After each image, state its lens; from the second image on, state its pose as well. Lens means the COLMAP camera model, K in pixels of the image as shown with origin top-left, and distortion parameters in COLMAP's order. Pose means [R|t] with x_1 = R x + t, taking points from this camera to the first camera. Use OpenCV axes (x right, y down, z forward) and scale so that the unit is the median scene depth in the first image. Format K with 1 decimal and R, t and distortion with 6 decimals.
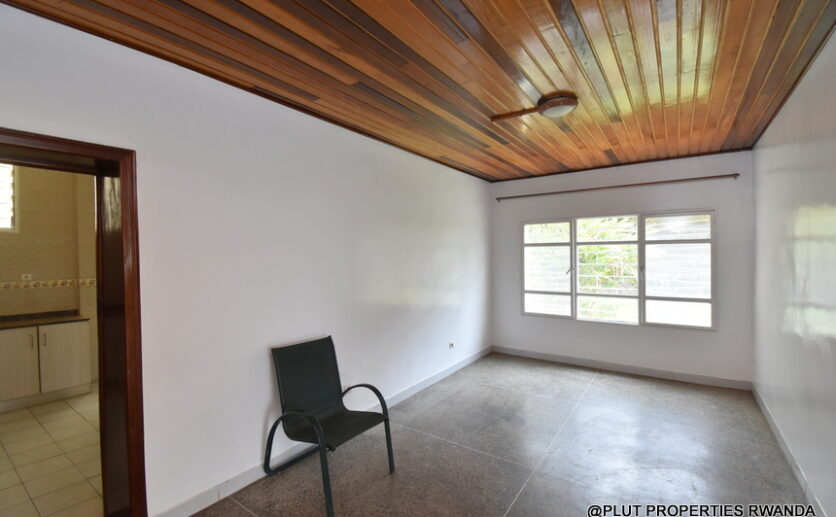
lens RADIAL K [[369.2, 0, 418.0], [0, 369.2, 258.5], [0, 0, 1]] dist [0.032448, -0.029655]
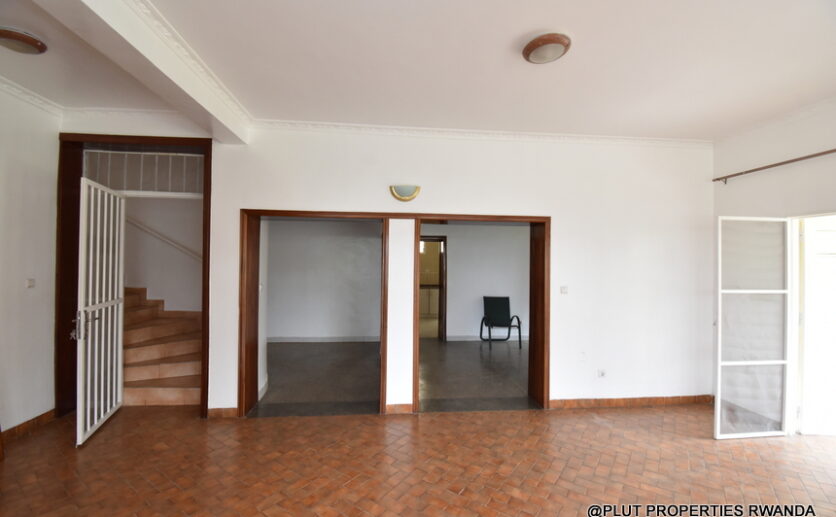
lens RADIAL K [[369.2, 0, 418.0], [0, 369.2, 258.5], [0, 0, 1]] dist [0.032448, -0.029655]
pose [[0.659447, 0.009166, -0.751695, 1.409412], [-0.024211, 0.999666, -0.009050, -0.008061], [0.751361, 0.024167, 0.659449, -1.261265]]
